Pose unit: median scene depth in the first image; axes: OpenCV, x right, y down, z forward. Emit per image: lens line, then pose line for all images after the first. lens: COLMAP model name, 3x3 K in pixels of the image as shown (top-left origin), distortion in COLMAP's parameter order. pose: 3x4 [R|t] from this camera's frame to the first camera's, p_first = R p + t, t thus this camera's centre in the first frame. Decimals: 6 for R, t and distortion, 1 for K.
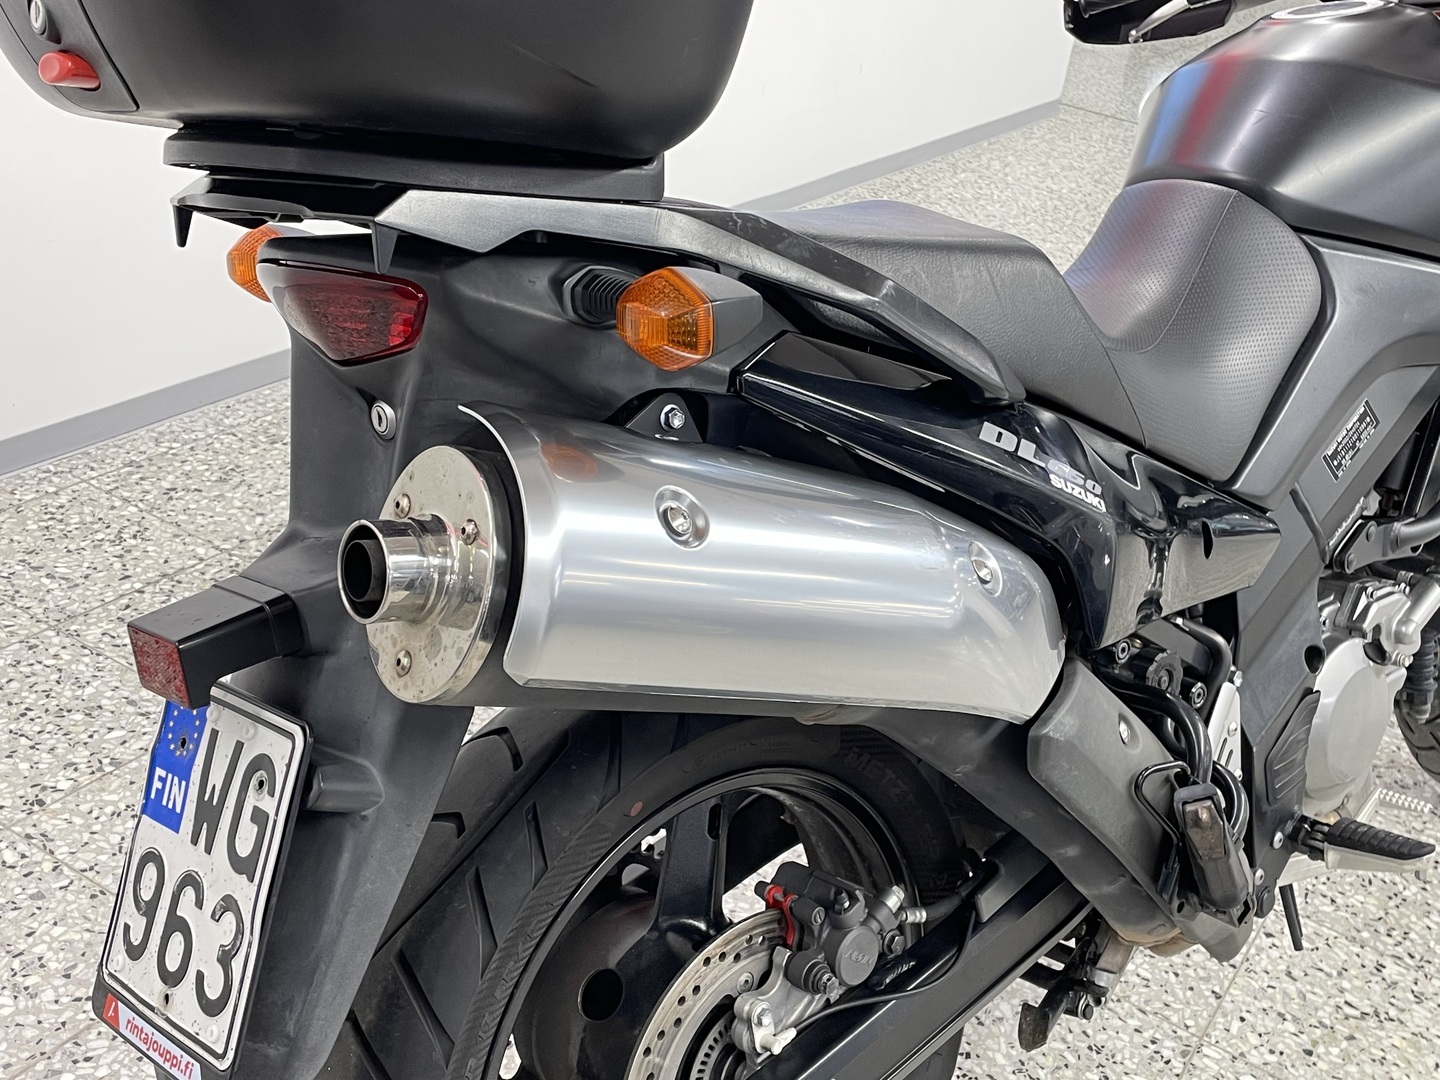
lens RADIAL K [[1675.4, 0, 718.8], [0, 1675.4, 517.4], [0, 0, 1]] dist [0.100837, -0.154043]
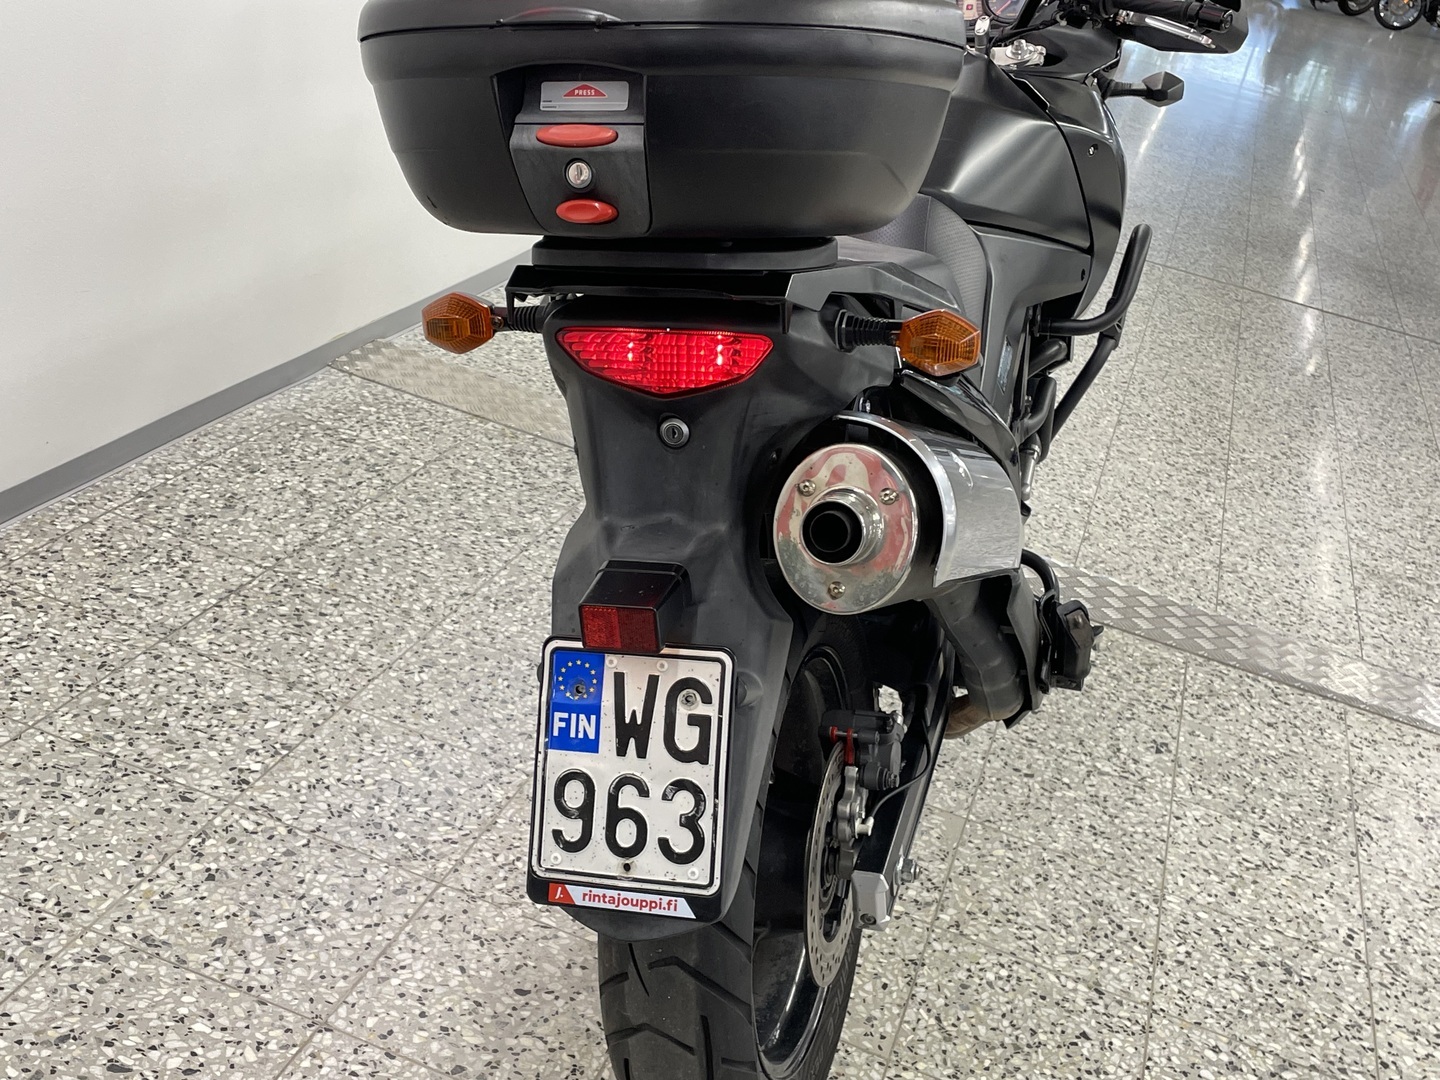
lens RADIAL K [[1707.1, 0, 689.9], [0, 1707.1, 543.4], [0, 0, 1]] dist [0.082197, -0.092933]
pose [[0.868216, -0.157817, 0.470419, -0.856504], [0.130835, 0.987332, 0.089760, -0.092101], [-0.478626, -0.016384, 0.877866, -0.237674]]
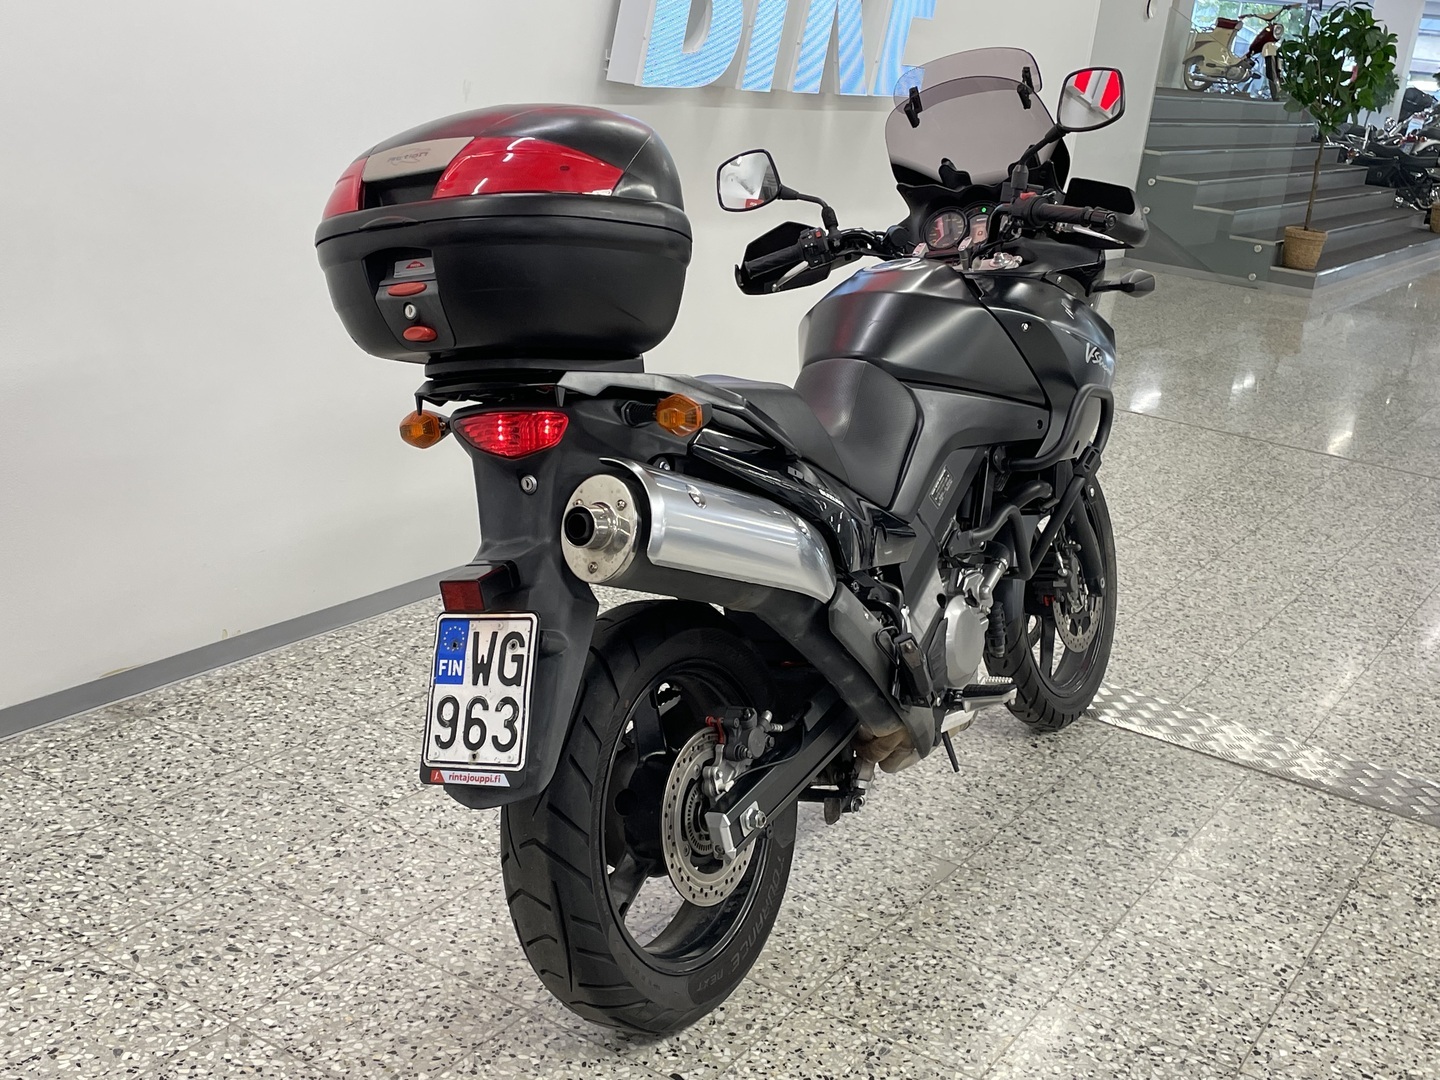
lens RADIAL K [[1697.9, 0, 710.7], [0, 1697.9, 540.3], [0, 0, 1]] dist [0.100128, -0.152465]
pose [[0.963536, -0.106503, 0.245471, -0.511218], [0.138234, 0.983601, -0.115844, 0.292117], [-0.229108, 0.145553, 0.962457, -1.115302]]
